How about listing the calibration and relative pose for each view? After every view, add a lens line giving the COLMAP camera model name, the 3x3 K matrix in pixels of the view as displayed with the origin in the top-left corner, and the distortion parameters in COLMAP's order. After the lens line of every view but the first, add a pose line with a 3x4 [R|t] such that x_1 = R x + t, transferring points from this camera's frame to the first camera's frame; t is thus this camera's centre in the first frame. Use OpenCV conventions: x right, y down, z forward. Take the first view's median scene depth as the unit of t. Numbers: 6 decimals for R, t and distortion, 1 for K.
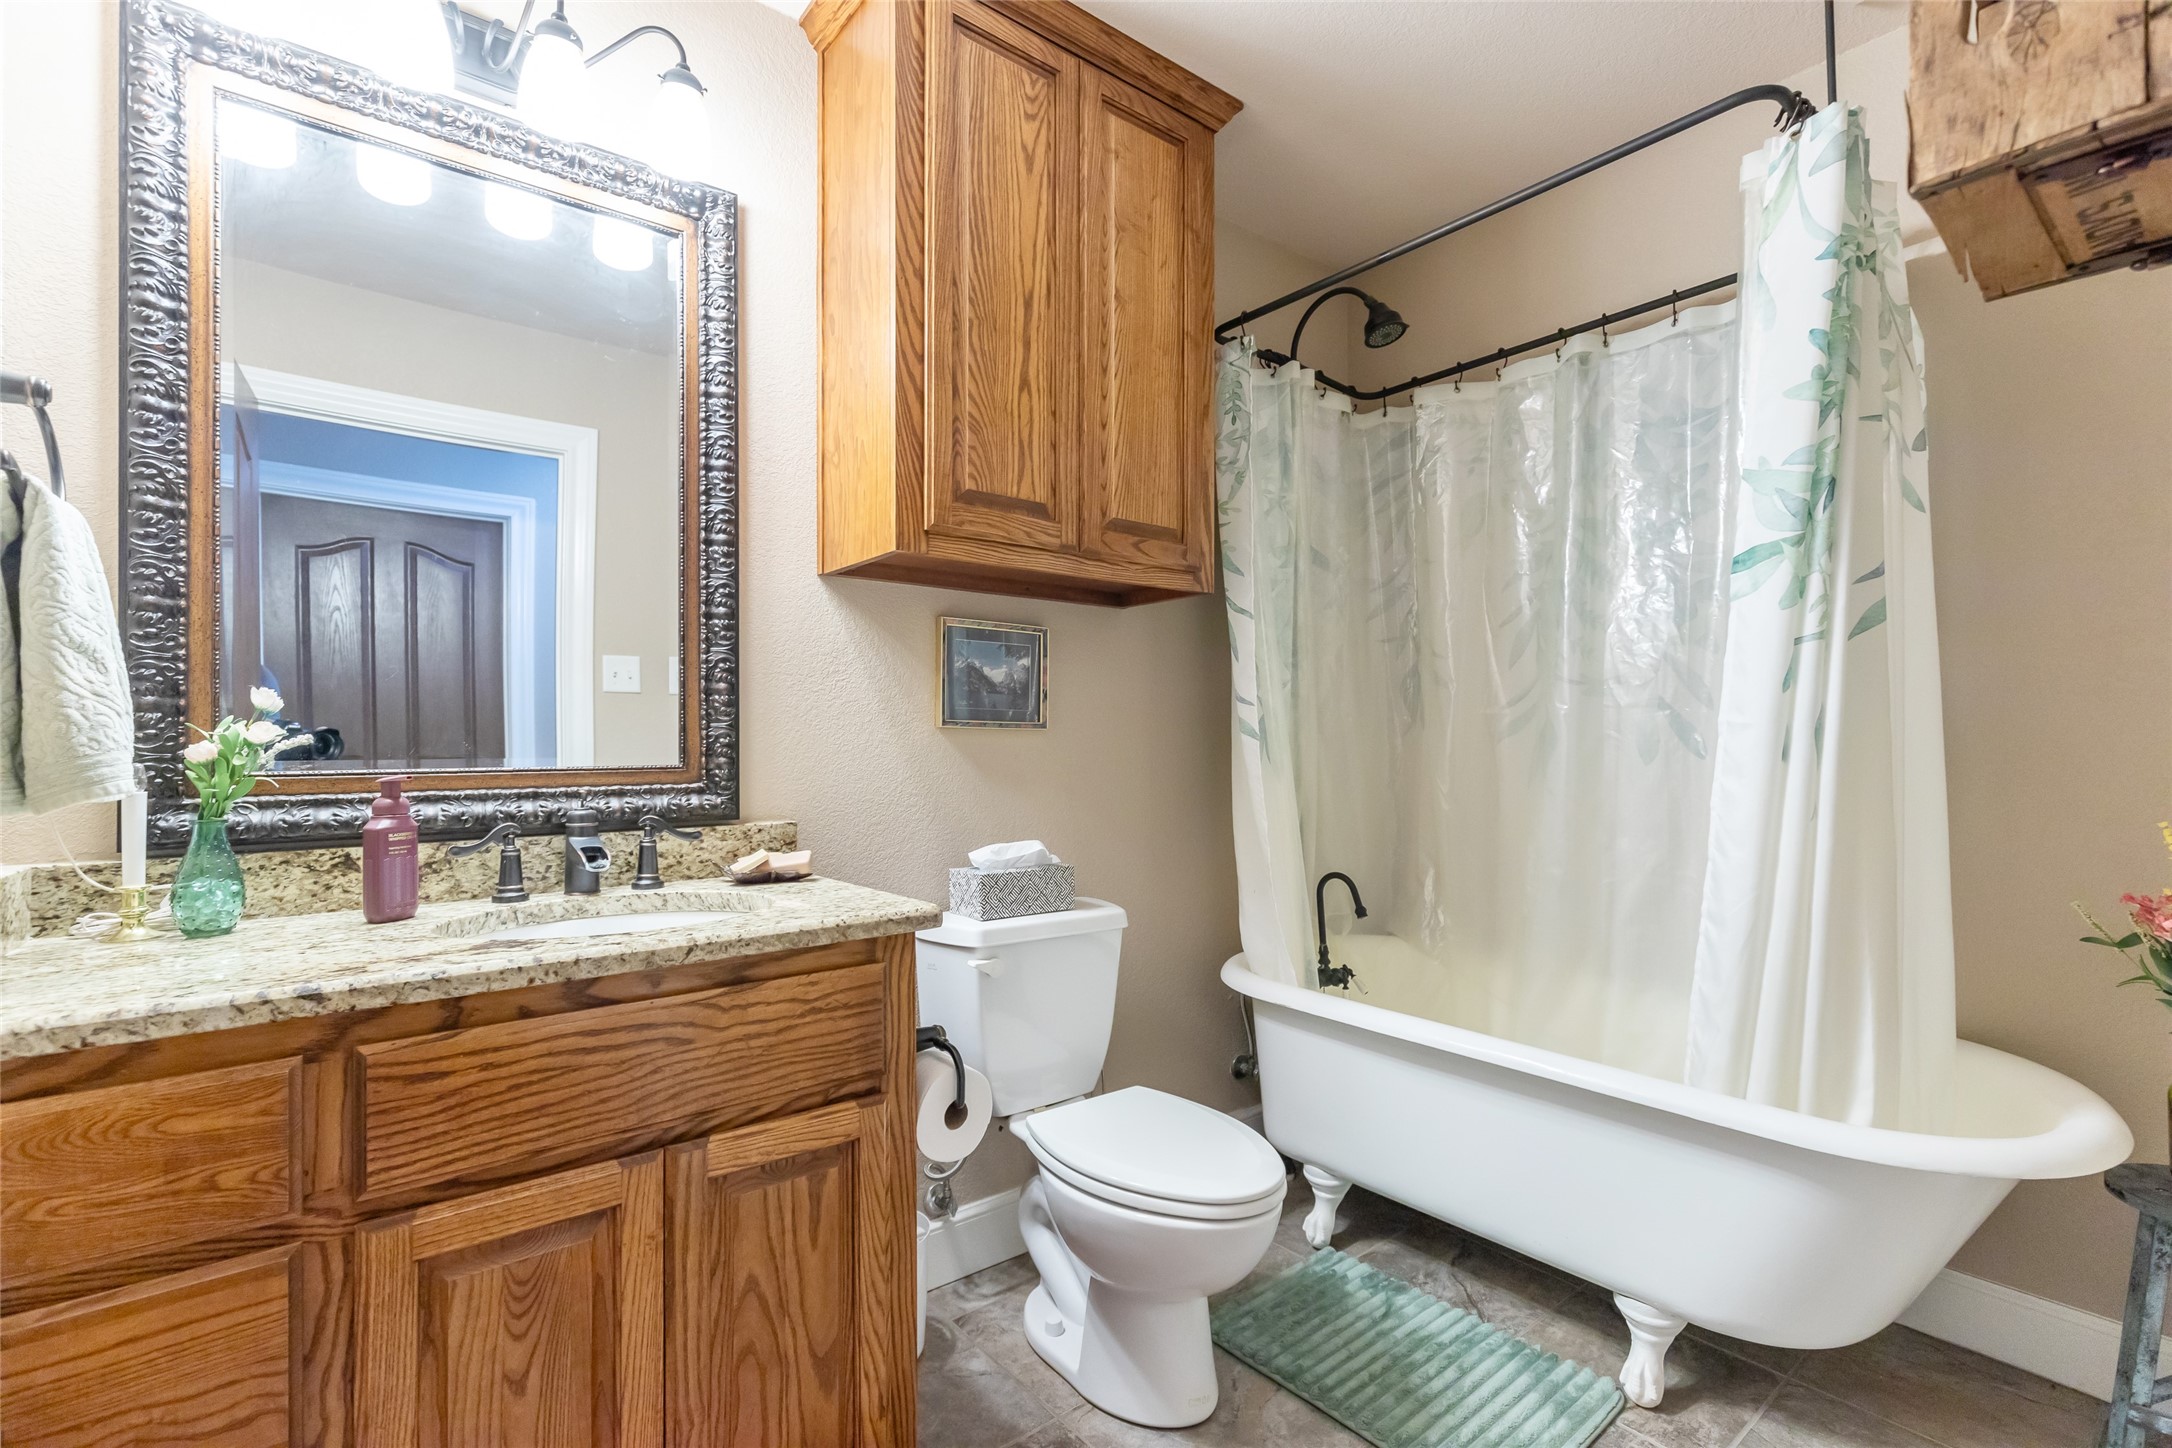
lens RADIAL K [[987.1, 0, 1085.9], [0, 987.1, 727.6], [0, 0, 1]] dist [0.003679, 0.000938]
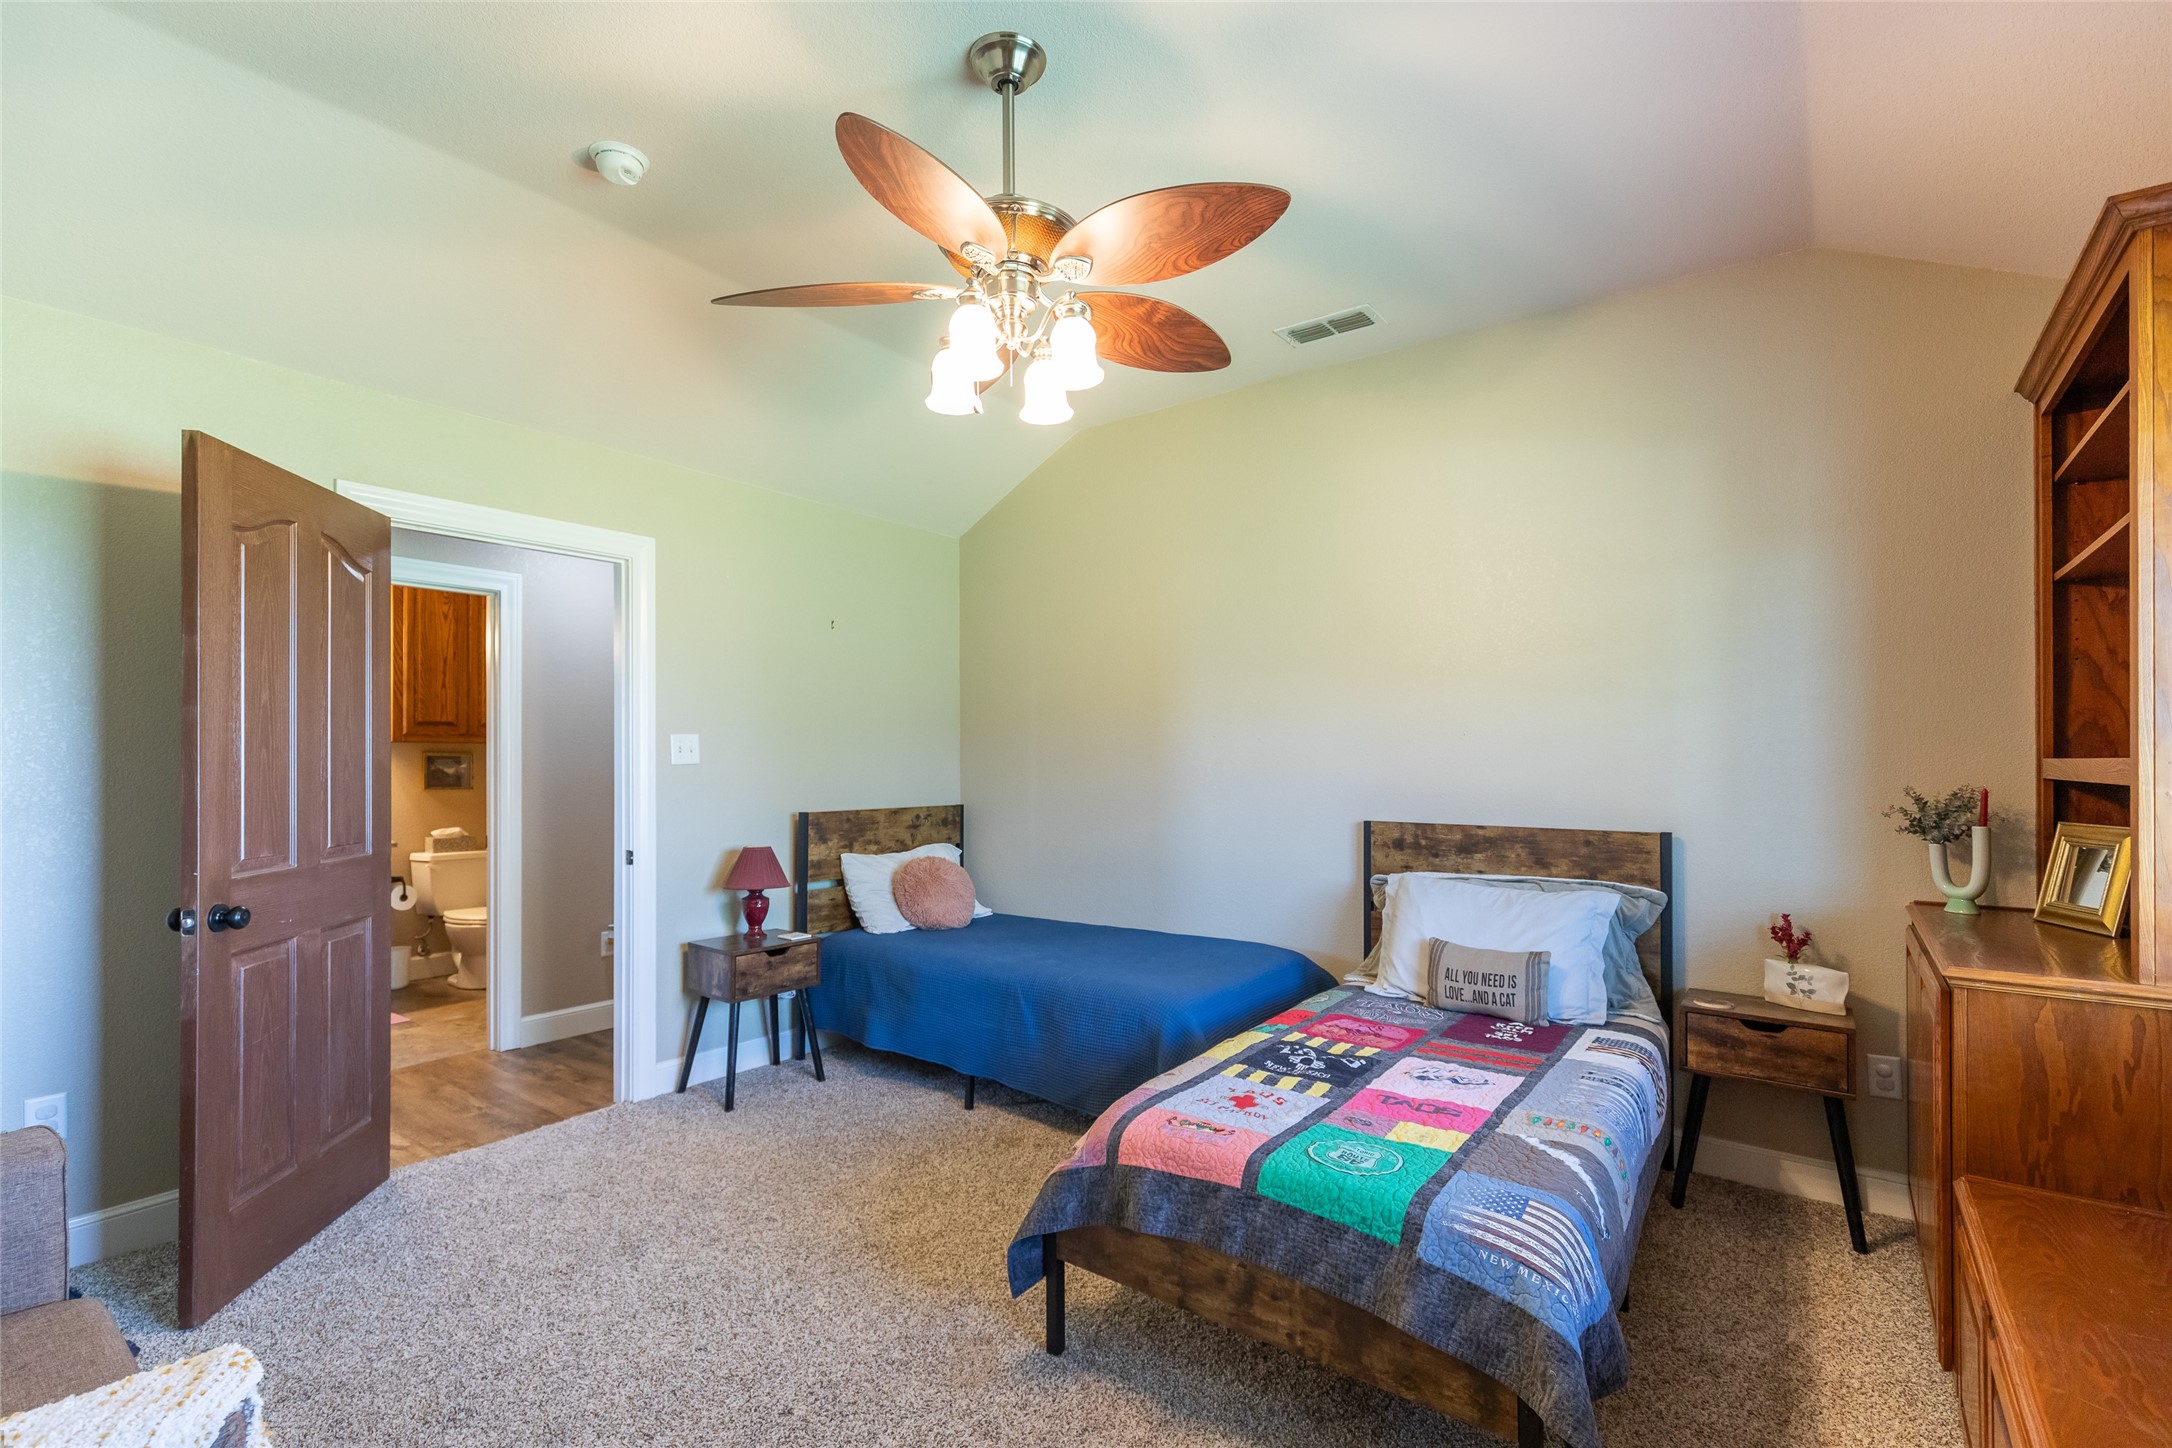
lens RADIAL K [[987.1, 0, 1090.7], [0, 987.1, 740.2], [0, 0, 1]] dist [0.003679, 0.000938]
pose [[0.969356, -0.000876, 0.245657, 1.166145], [0.001734, 0.999993, -0.003277, -0.150476], [-0.245653, 0.003602, 0.969351, -2.595595]]
